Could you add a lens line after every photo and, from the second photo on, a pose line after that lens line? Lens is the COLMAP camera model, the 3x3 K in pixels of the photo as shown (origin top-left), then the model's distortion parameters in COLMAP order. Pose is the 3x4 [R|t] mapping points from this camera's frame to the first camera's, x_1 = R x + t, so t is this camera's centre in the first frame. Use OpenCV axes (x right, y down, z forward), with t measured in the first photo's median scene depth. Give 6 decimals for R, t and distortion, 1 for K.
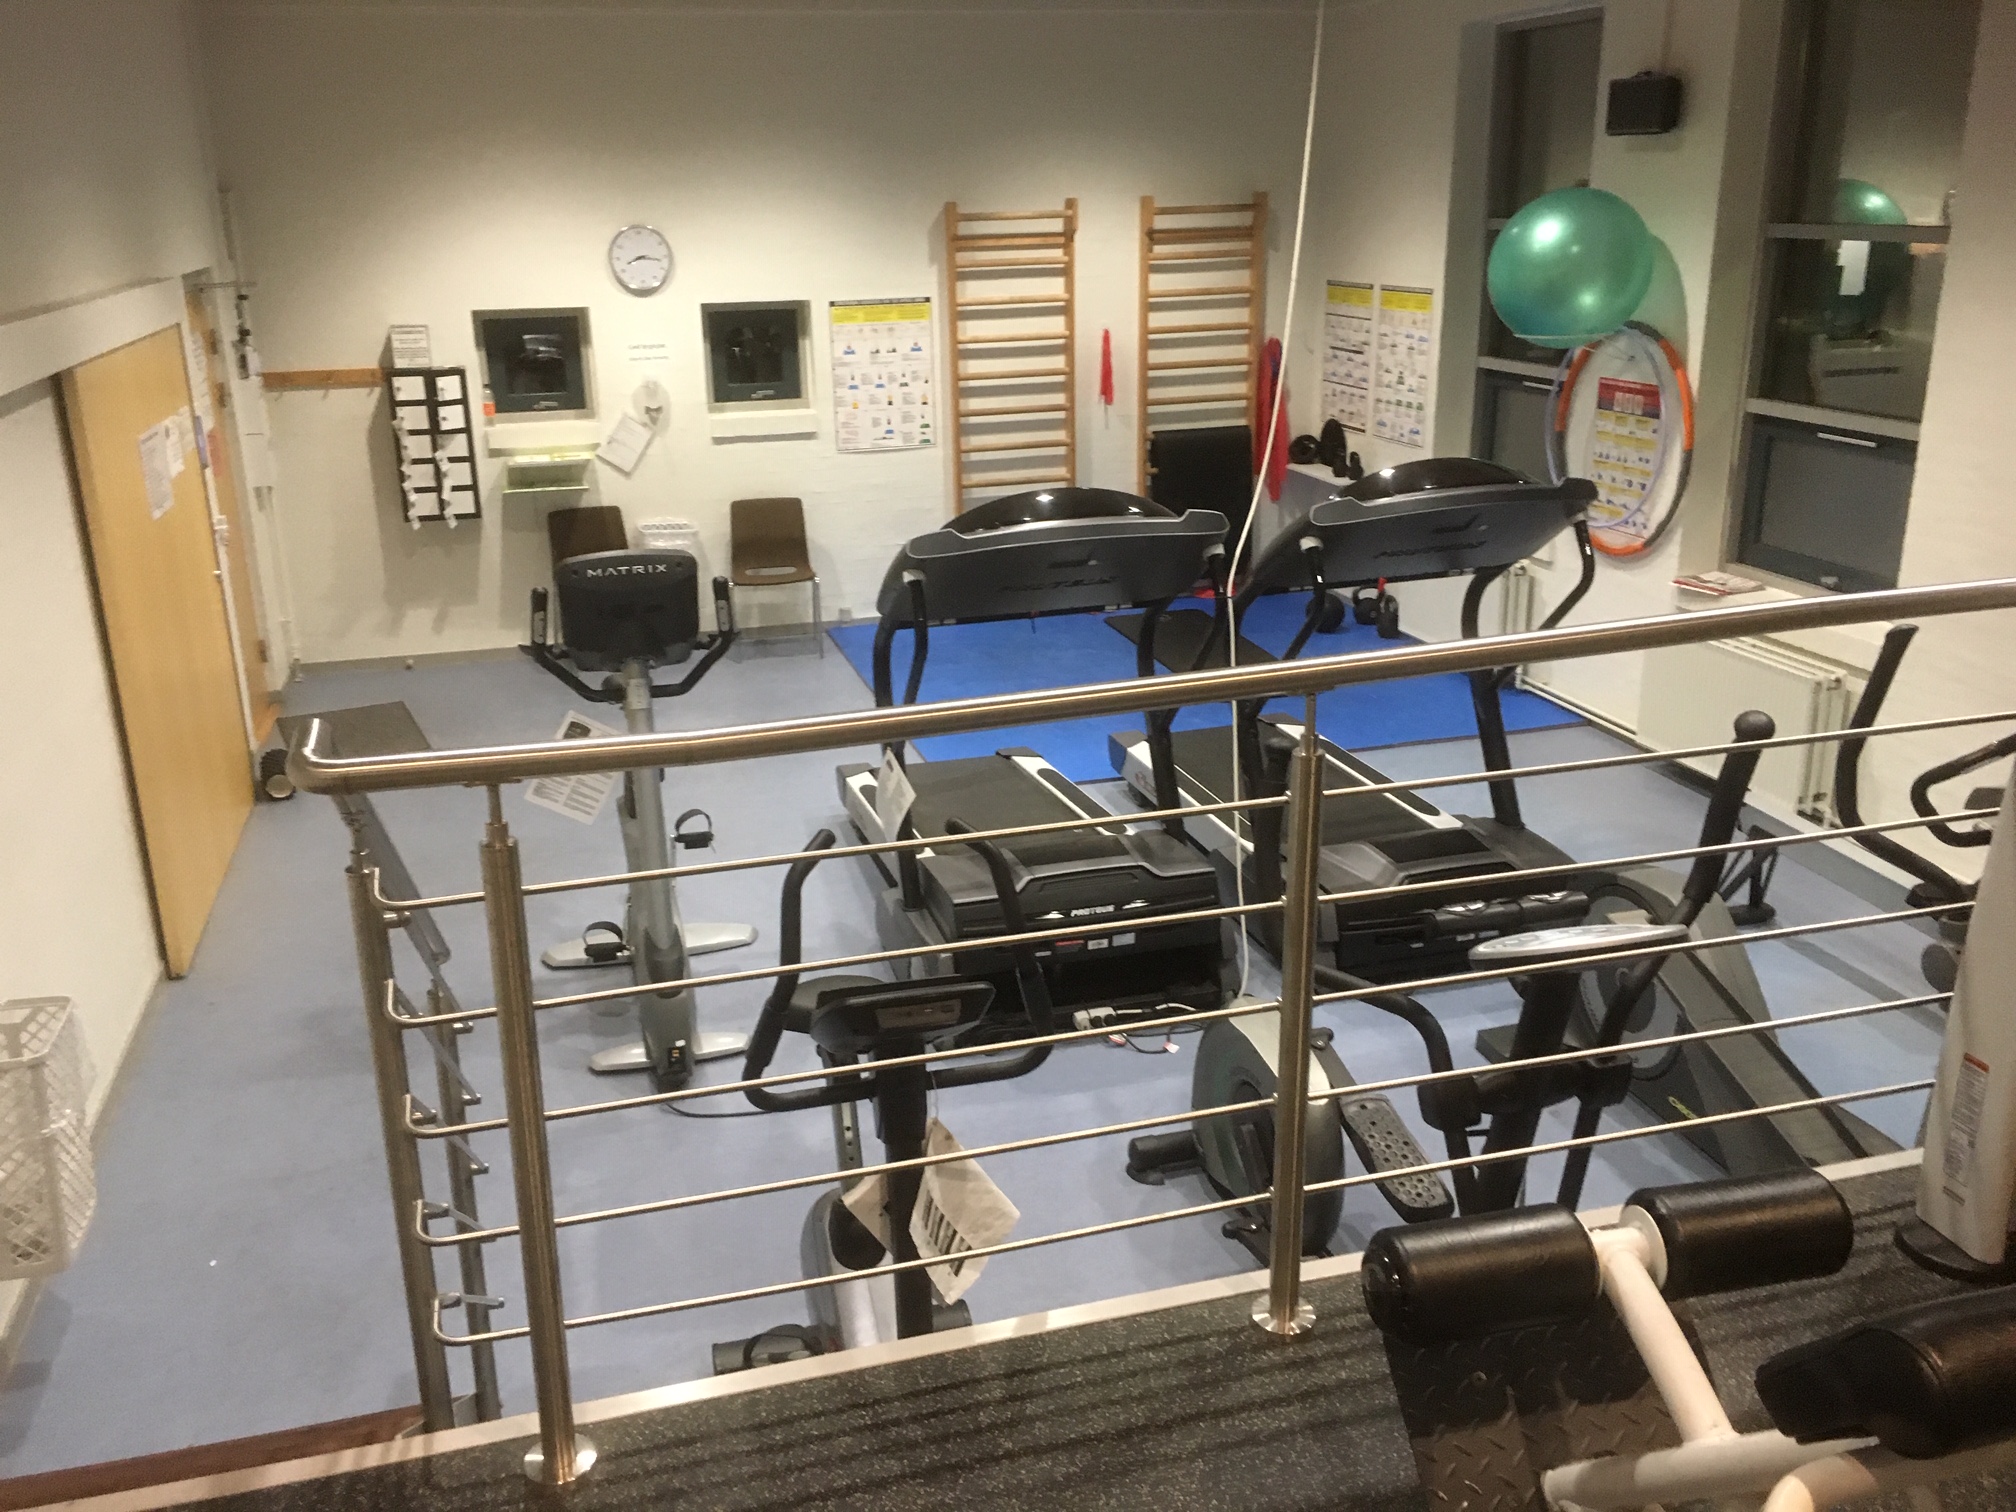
lens RADIAL K [[1701.4, 0, 1001.6], [0, 1701.4, 757.6], [0, 0, 1]] dist [0.038276, -0.038071]
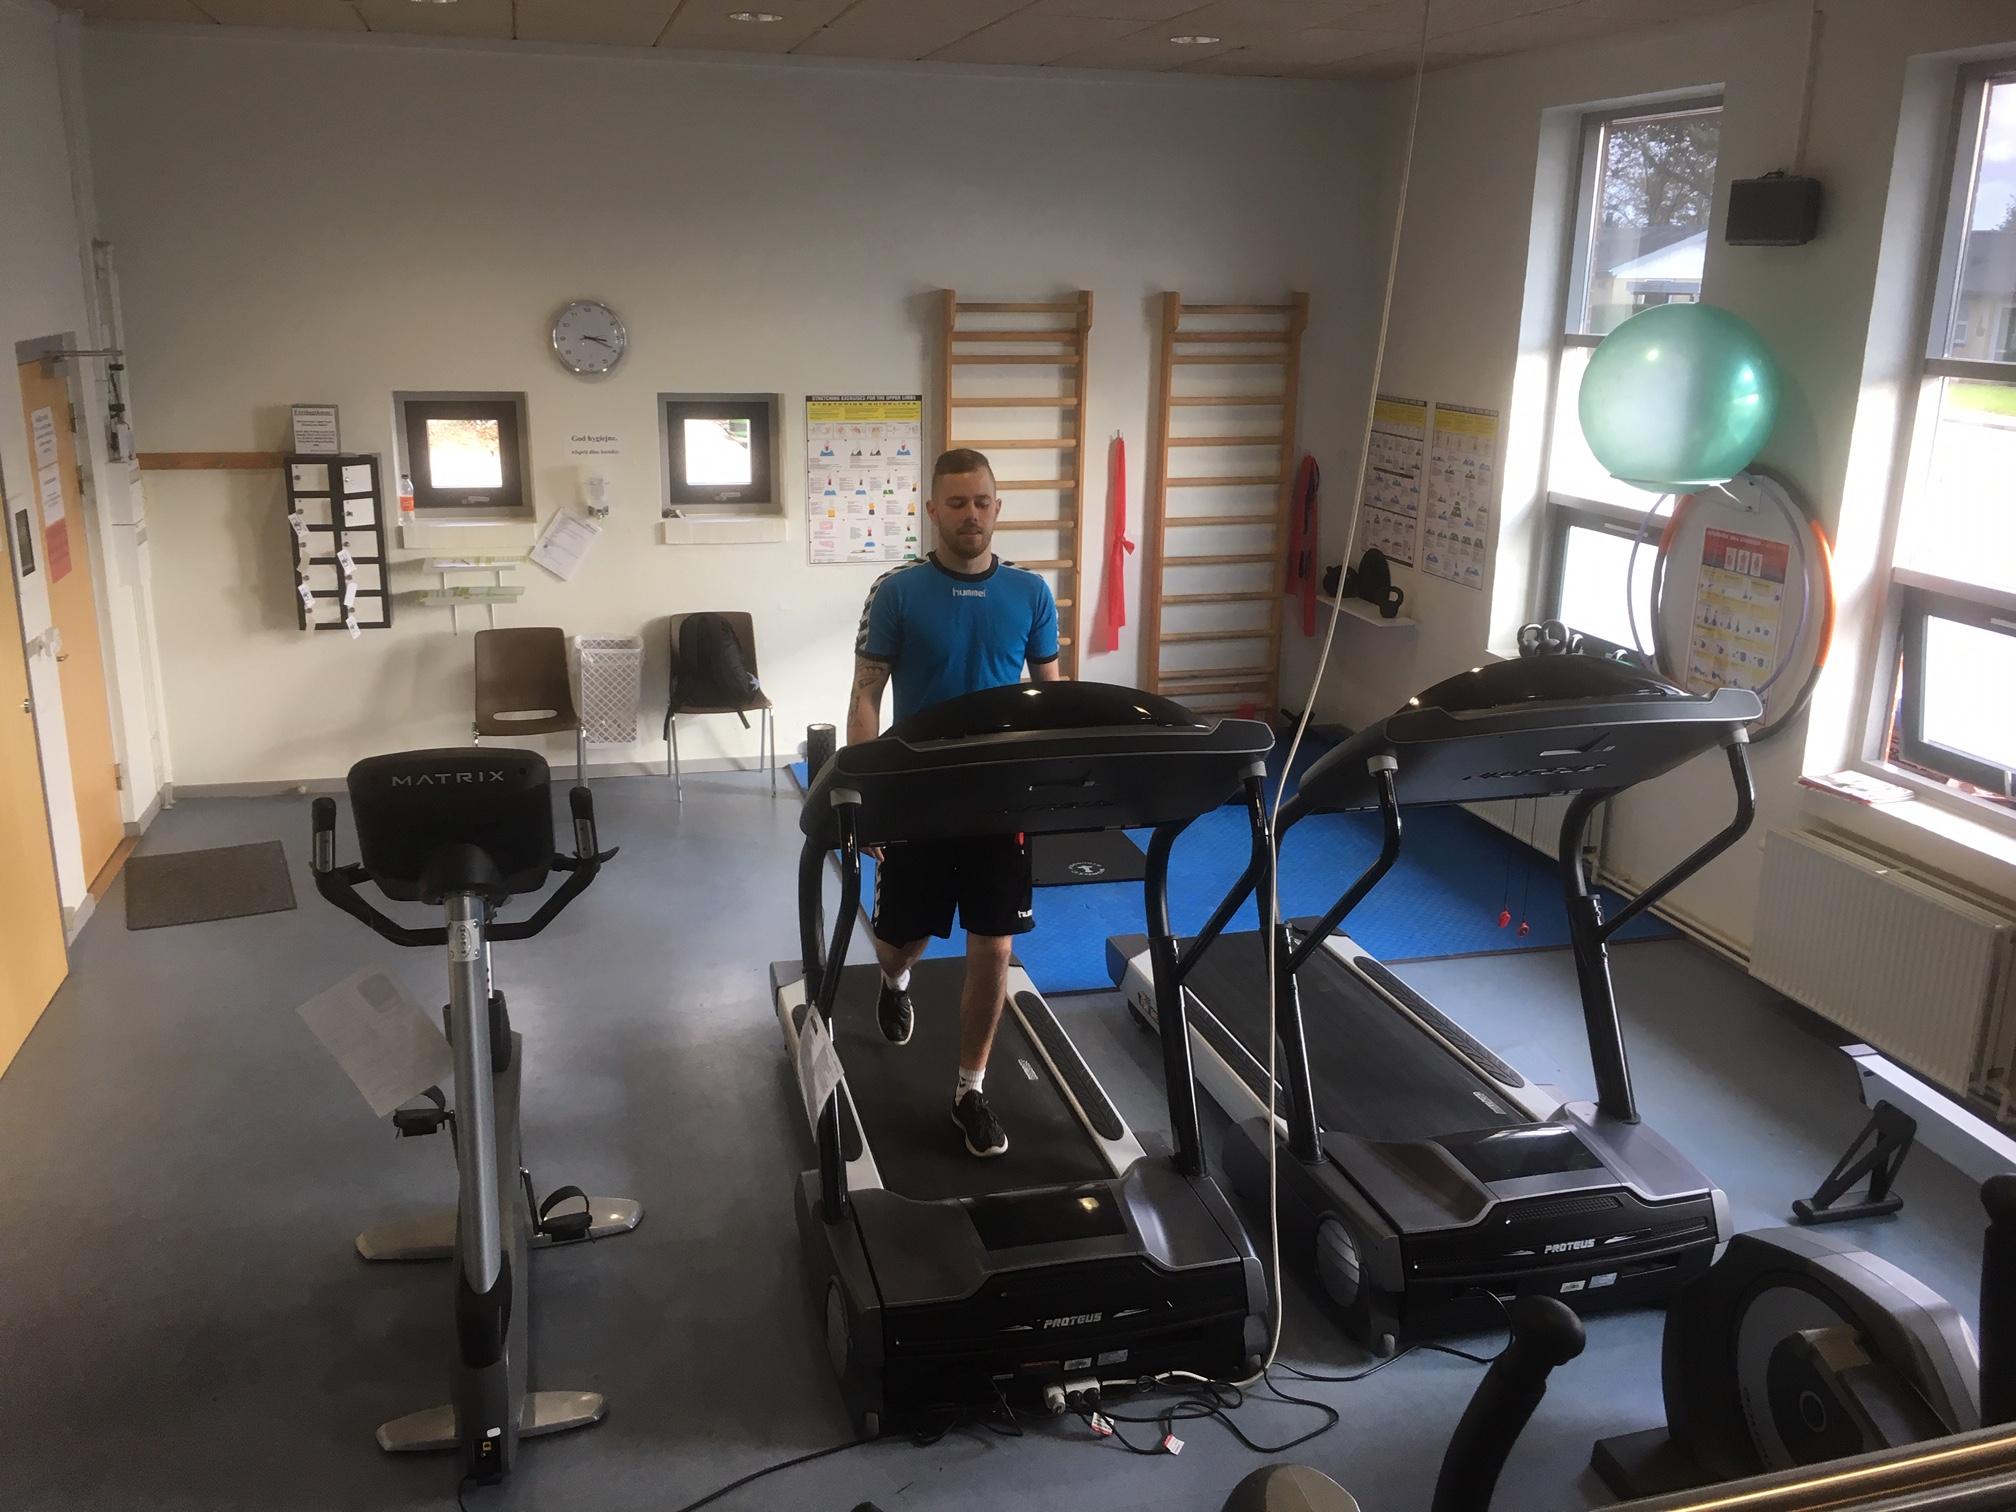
lens RADIAL K [[1701.4, 0, 1011.5], [0, 1701.4, 744.4], [0, 0, 1]] dist [0.038276, -0.038071]
pose [[0.999251, 0.038541, 0.003511, 0.008737], [-0.038310, 0.997946, -0.051344, -0.049994], [-0.005483, 0.051171, 0.998675, 0.140808]]
